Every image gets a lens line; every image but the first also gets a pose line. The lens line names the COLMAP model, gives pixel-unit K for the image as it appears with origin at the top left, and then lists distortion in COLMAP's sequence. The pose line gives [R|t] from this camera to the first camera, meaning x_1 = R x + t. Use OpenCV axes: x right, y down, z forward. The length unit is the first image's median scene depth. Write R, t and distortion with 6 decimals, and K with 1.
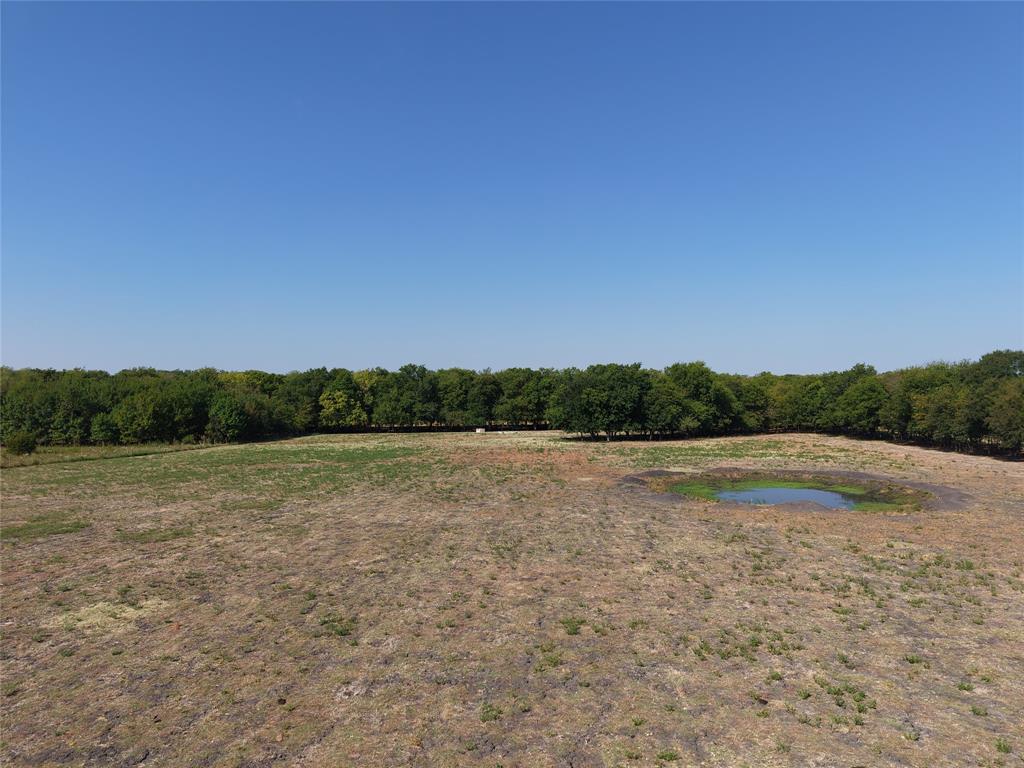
lens RADIAL K [[653.9, 0, 512.0], [0, 653.9, 384.0], [0, 0, 1]] dist [0.037701, -0.087202]
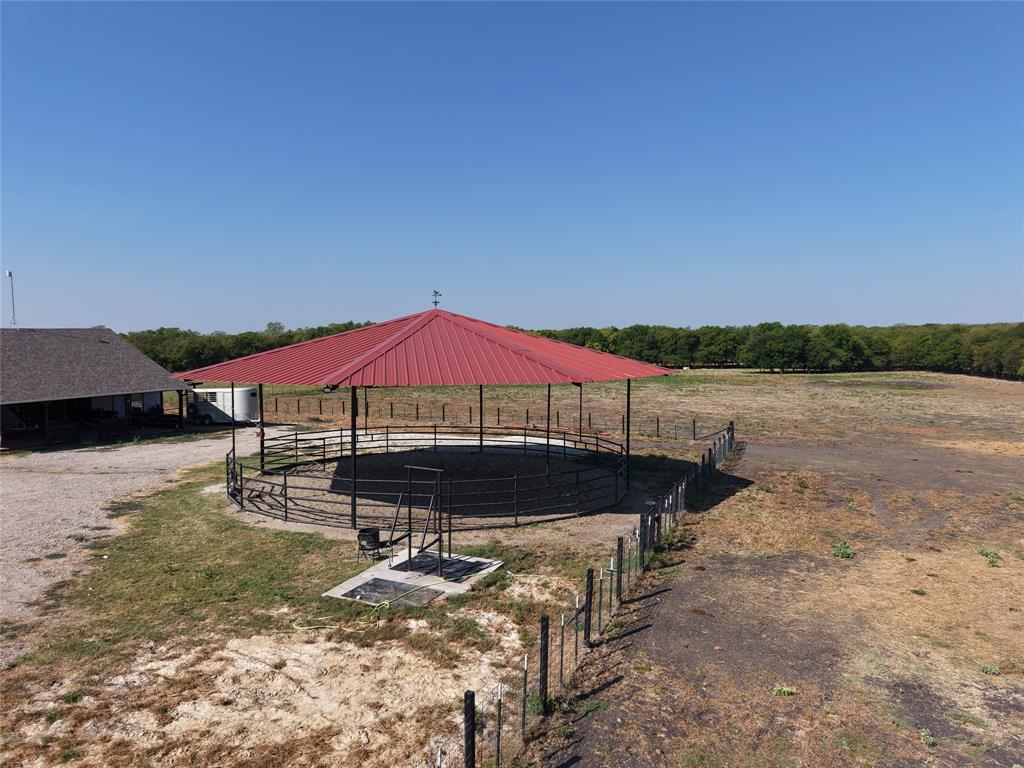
lens RADIAL K [[686.1, 0, 507.9], [0, 686.1, 380.5], [0, 0, 1]] dist [0.027624, -0.023540]
pose [[0.986540, 0.008728, -0.163288, -0.221865], [0.003717, 0.997120, 0.075751, -0.025823], [0.163479, -0.075338, 0.983666, -0.725688]]
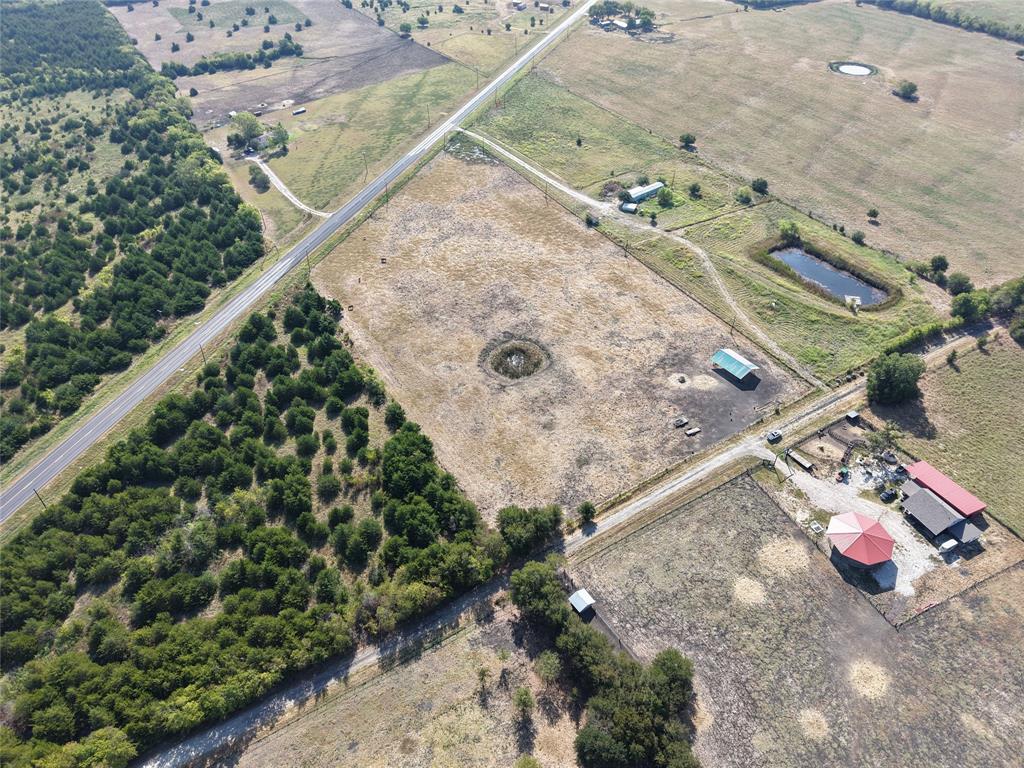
lens RADIAL K [[686.1, 0, 507.9], [0, 686.1, 380.5], [0, 0, 1]] dist [0.027624, -0.023540]
pose [[-0.773988, 0.424424, -0.469901, 0.762689], [0.020505, 0.758515, 0.651333, -1.136213], [0.632868, 0.494488, -0.595784, -0.335855]]
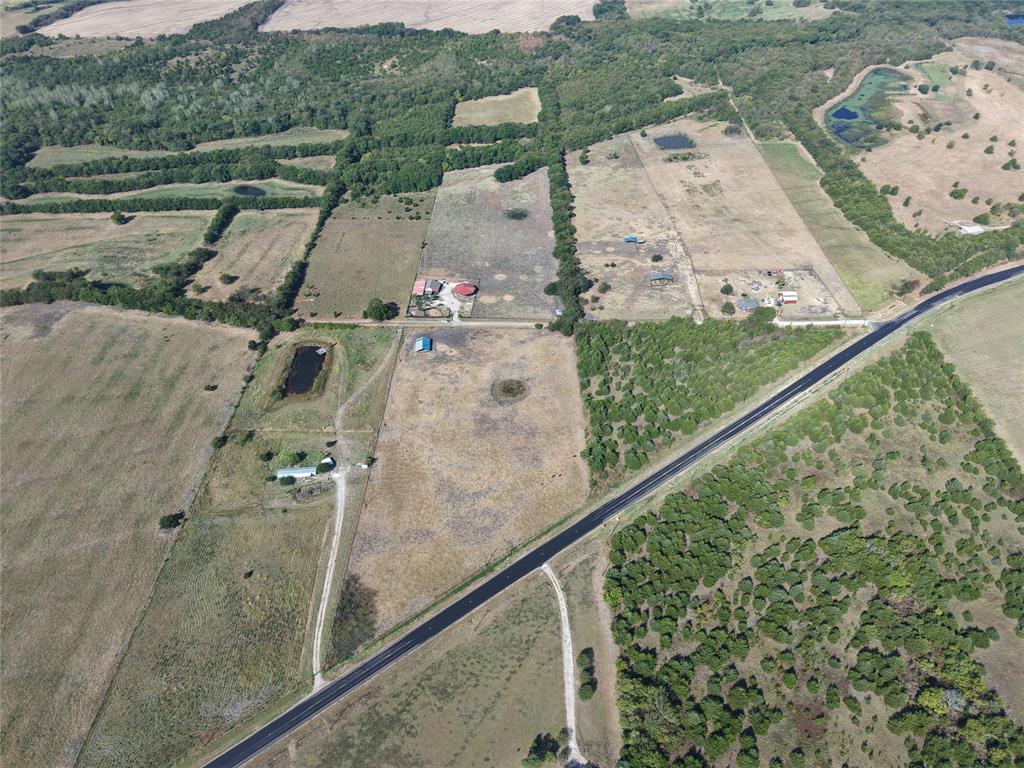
lens RADIAL K [[686.1, 0, 507.9], [0, 686.1, 380.5], [0, 0, 1]] dist [0.027624, -0.023540]
pose [[0.992947, -0.081874, 0.085746, -0.401150], [0.001872, 0.733986, 0.679162, -2.261831], [-0.118542, -0.674212, 0.728962, -3.757564]]
